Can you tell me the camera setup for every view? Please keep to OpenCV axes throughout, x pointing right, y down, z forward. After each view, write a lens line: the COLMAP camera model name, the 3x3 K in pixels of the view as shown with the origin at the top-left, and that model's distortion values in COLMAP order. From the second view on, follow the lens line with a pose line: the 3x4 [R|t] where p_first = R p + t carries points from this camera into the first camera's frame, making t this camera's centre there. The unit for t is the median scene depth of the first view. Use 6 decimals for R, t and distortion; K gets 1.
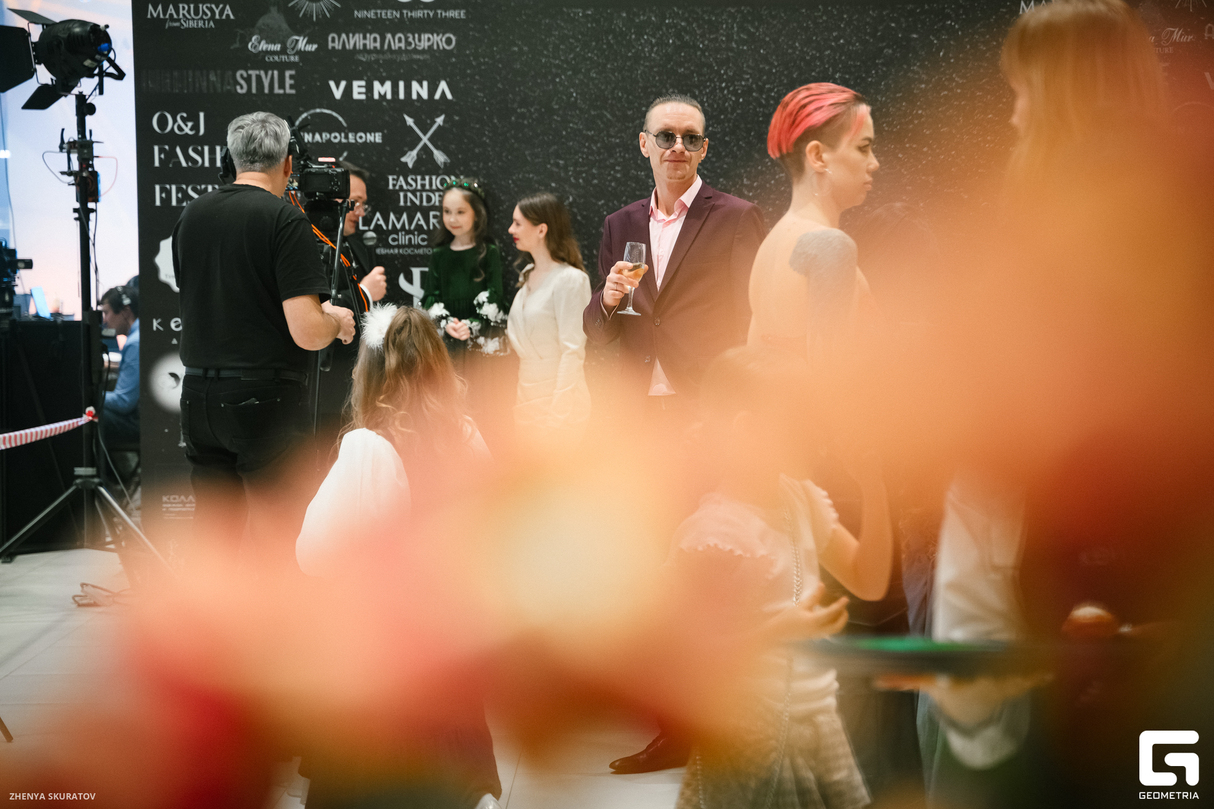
lens RADIAL K [[2520.3, 0, 604.6], [0, 2520.3, 393.5], [0, 0, 1]] dist [0.296777, 0.000000]
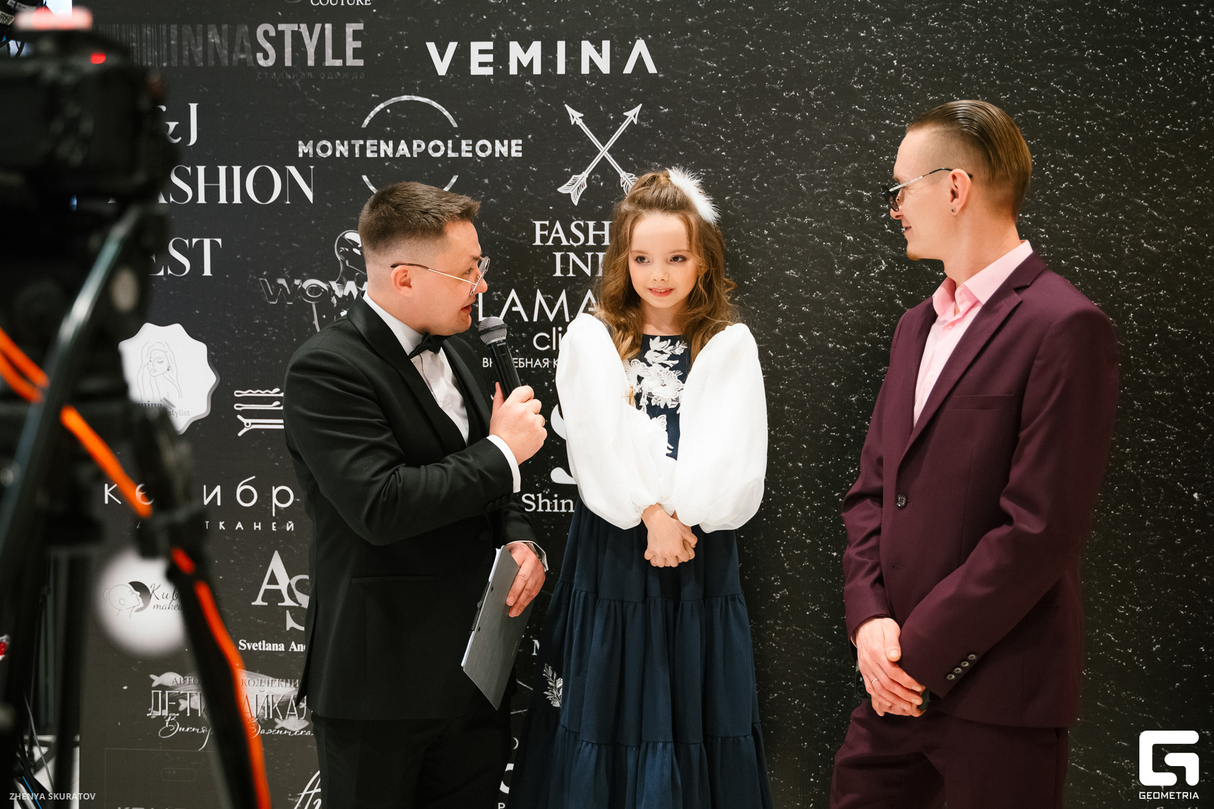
lens RADIAL K [[2136.3, 0, 612.8], [0, 2136.3, 408.9], [0, 0, 1]] dist [0.117382, 0.000000]
pose [[0.996519, 0.012588, -0.082405, -0.031931], [-0.014201, 0.999718, -0.019020, -0.038633], [0.082142, 0.020125, 0.996417, 0.559469]]
